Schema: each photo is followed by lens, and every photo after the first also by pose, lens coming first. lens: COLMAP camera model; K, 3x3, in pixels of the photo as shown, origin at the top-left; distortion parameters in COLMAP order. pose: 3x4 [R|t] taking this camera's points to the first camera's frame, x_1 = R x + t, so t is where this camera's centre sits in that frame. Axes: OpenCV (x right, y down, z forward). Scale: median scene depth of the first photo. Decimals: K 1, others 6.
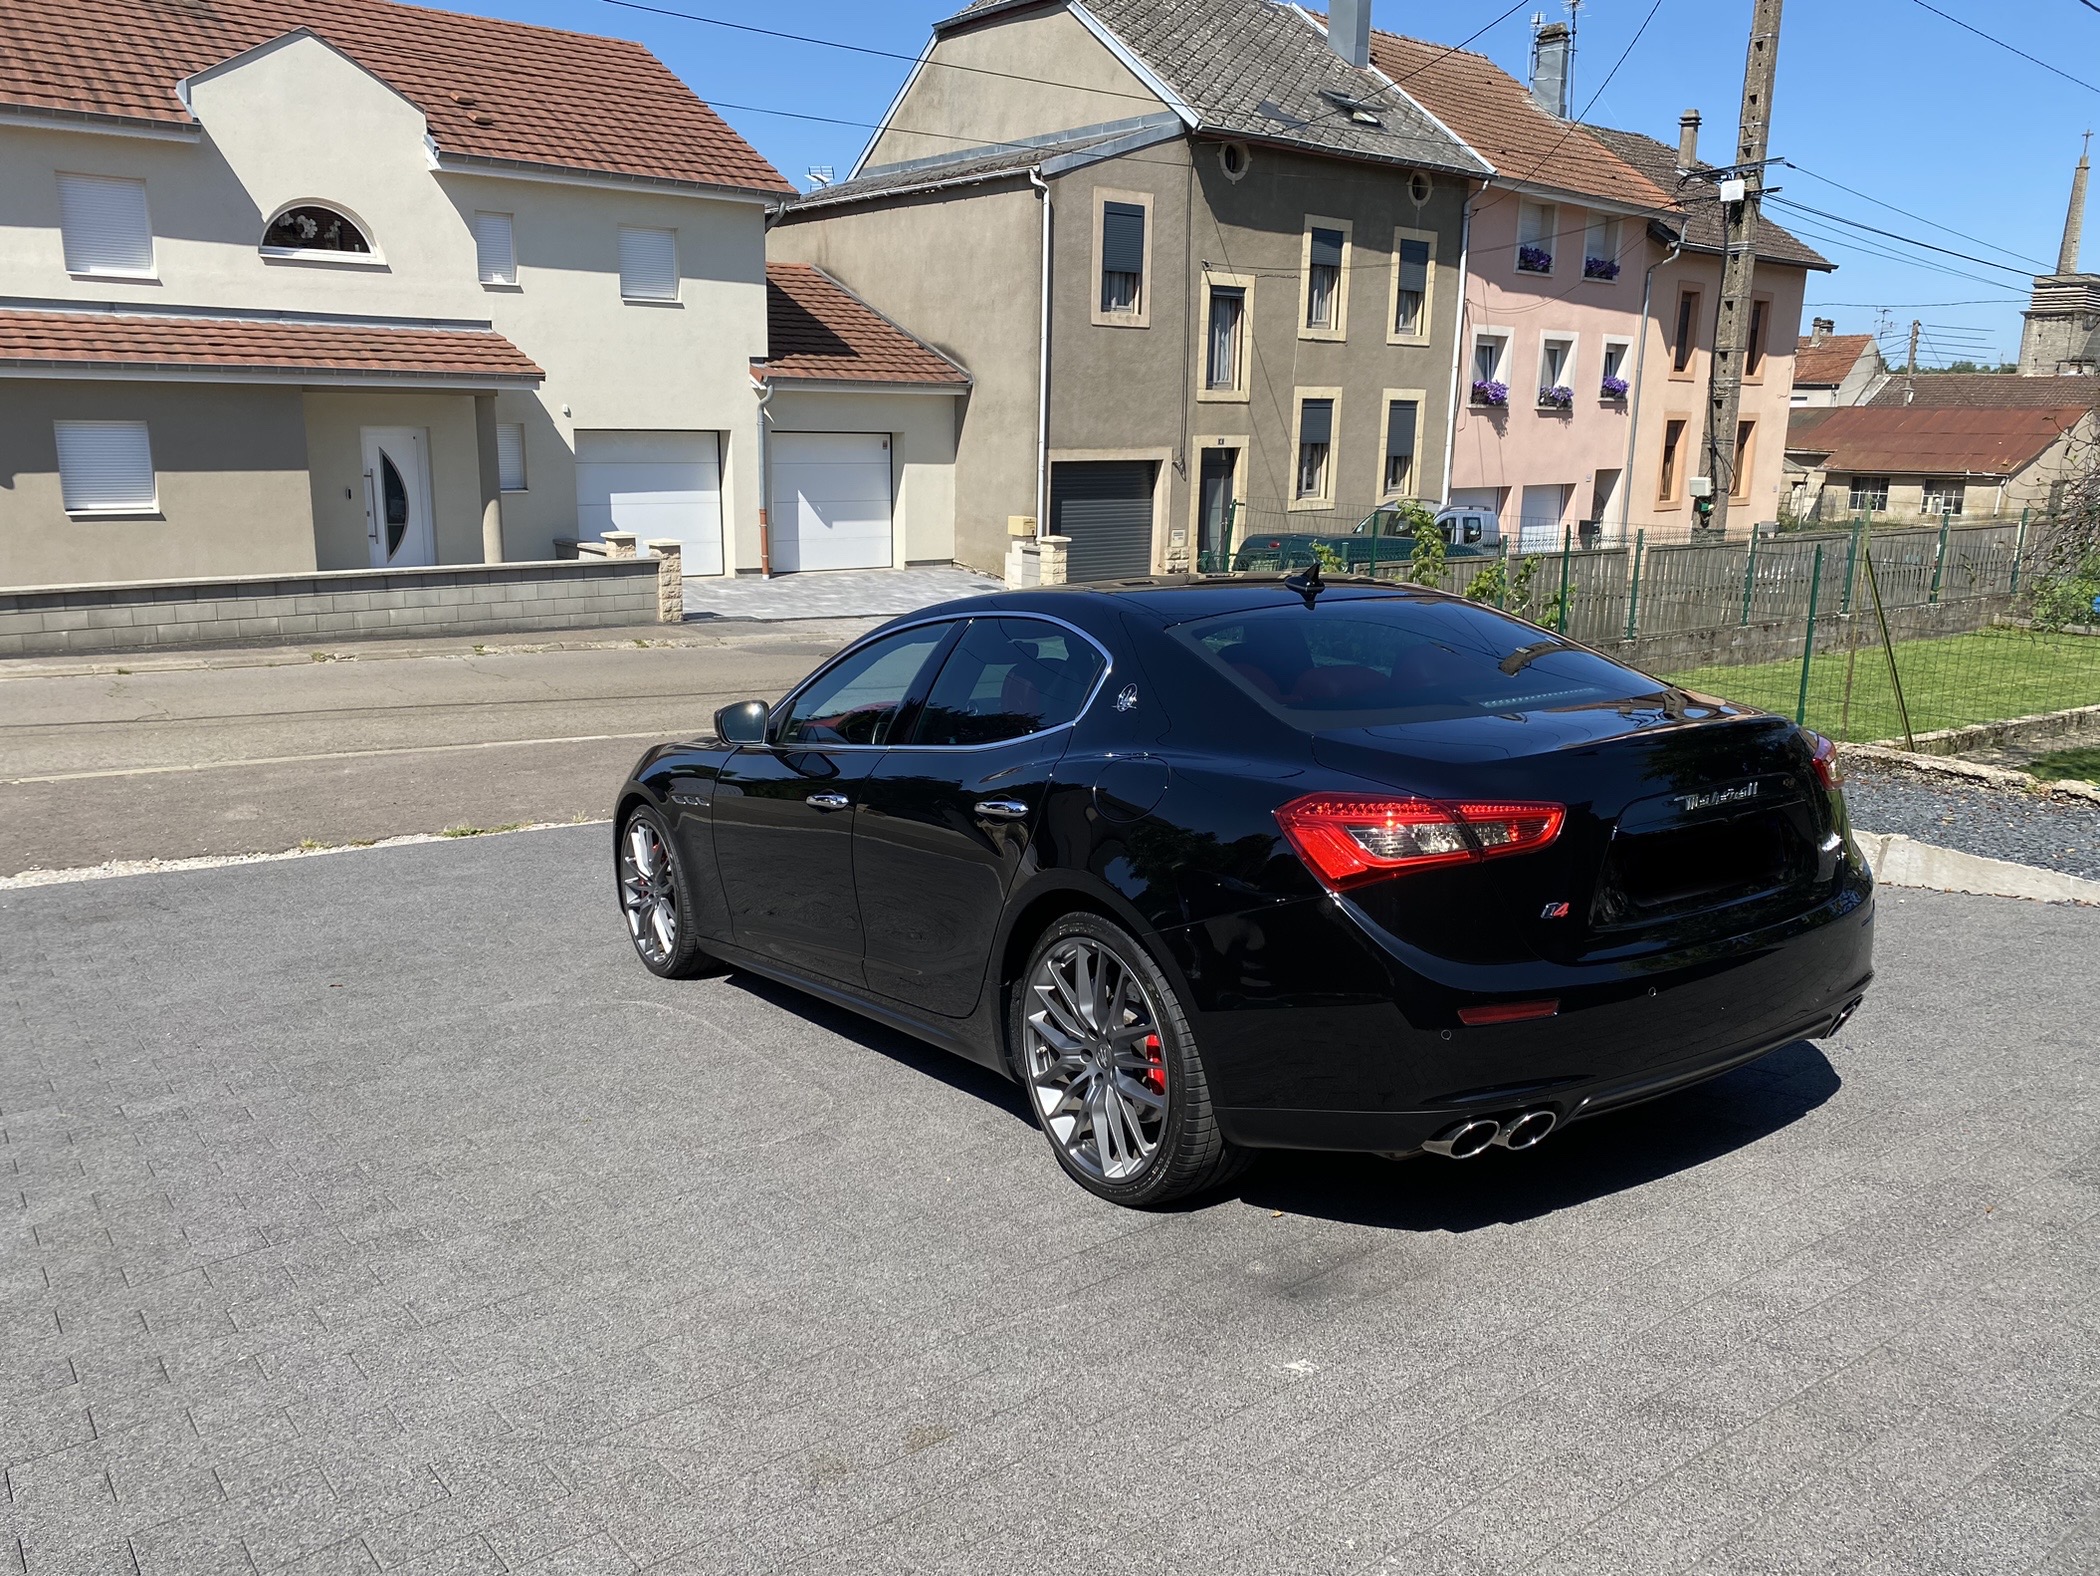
lens RADIAL K [[1587.6, 0, 987.1], [0, 1587.6, 823.7], [0, 0, 1]] dist [0.011938, -0.012464]
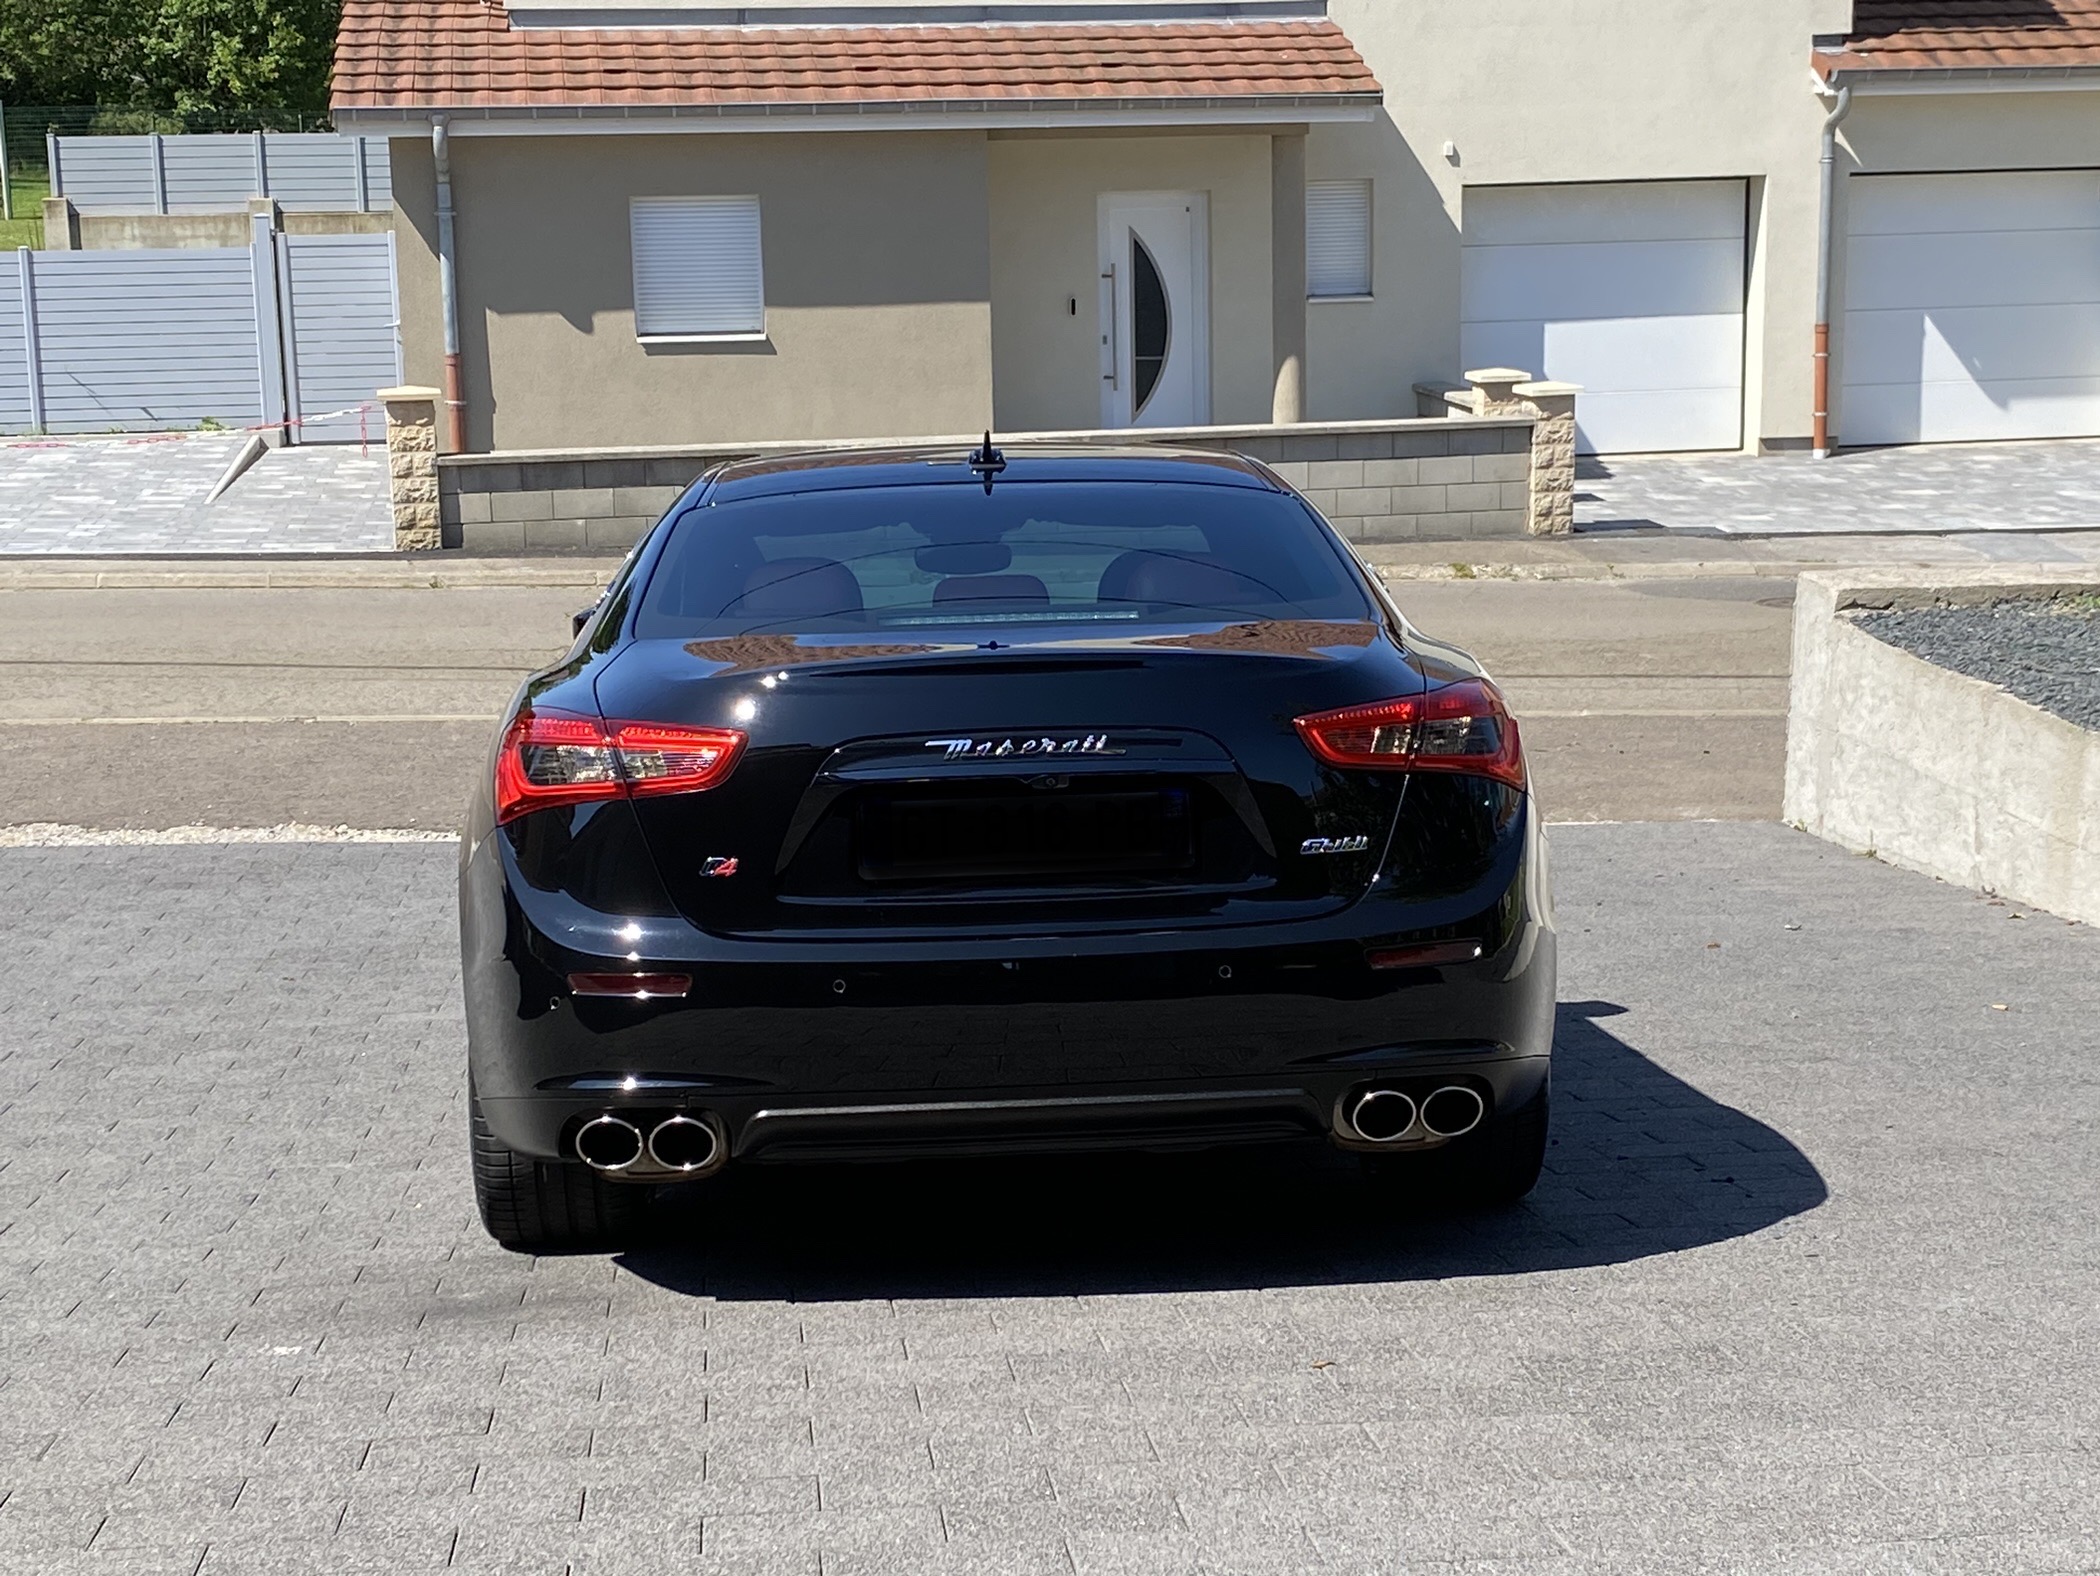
lens RADIAL K [[3283.7, 0, 1068.5], [0, 3283.7, 787.3], [0, 0, 1]] dist [0.122289, 0.000000]
pose [[0.864269, 0.066110, -0.498667, 0.233321], [-0.092798, 0.995266, -0.028888, 0.008157], [0.494396, 0.071243, 0.866312, -0.059215]]
